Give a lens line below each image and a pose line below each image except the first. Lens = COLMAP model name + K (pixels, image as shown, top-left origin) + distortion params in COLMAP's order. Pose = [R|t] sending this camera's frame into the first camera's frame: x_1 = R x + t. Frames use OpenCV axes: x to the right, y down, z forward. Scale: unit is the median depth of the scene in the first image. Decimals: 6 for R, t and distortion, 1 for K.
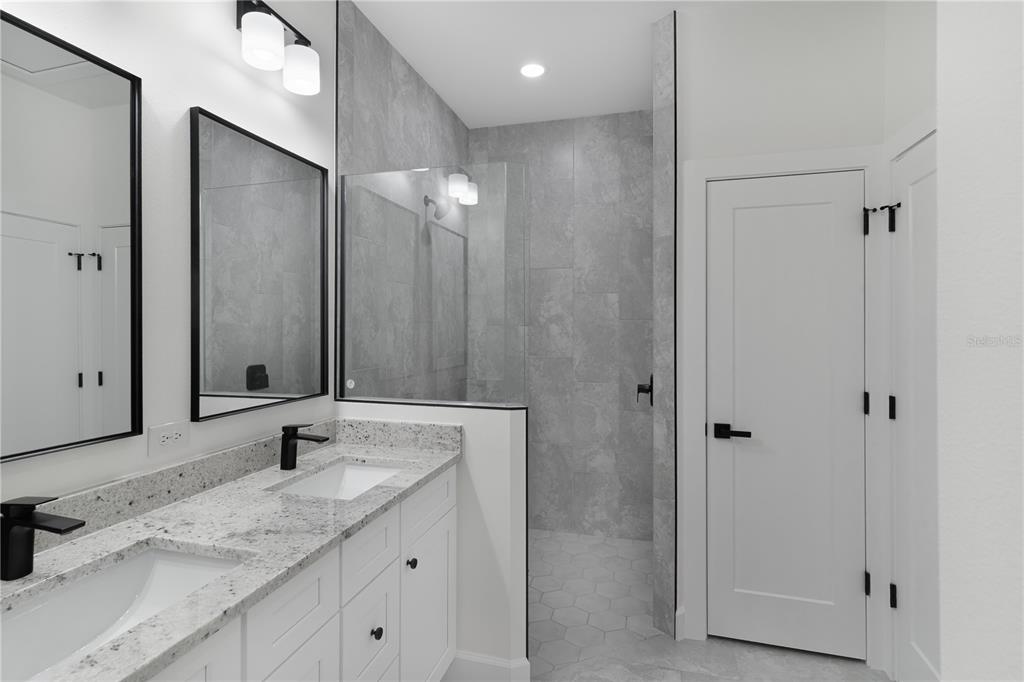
lens RADIAL K [[494.4, 0, 510.8], [0, 494.4, 323.3], [0, 0, 1]] dist [0.002186, 0.000296]
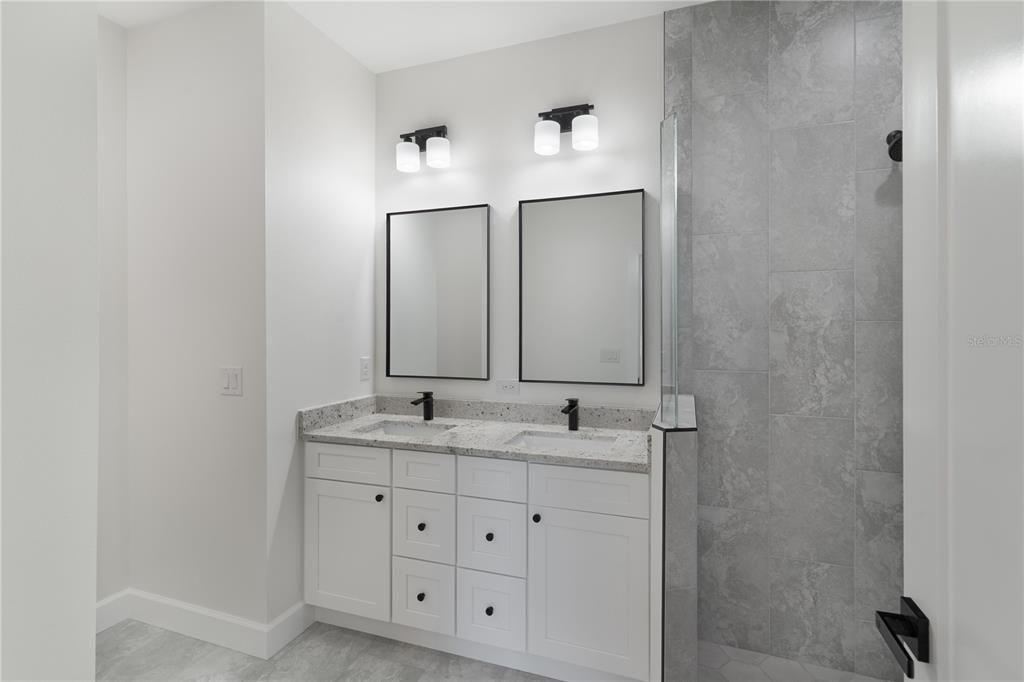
lens RADIAL K [[497.7, 0, 514.4], [0, 497.7, 327.0], [0, 0, 1]] dist [0.001305, 0.000361]
pose [[-0.055443, -0.006161, -0.998443, 0.682855], [0.008374, 0.999943, -0.006635, 0.011396], [0.998427, -0.008729, -0.055388, 0.660178]]
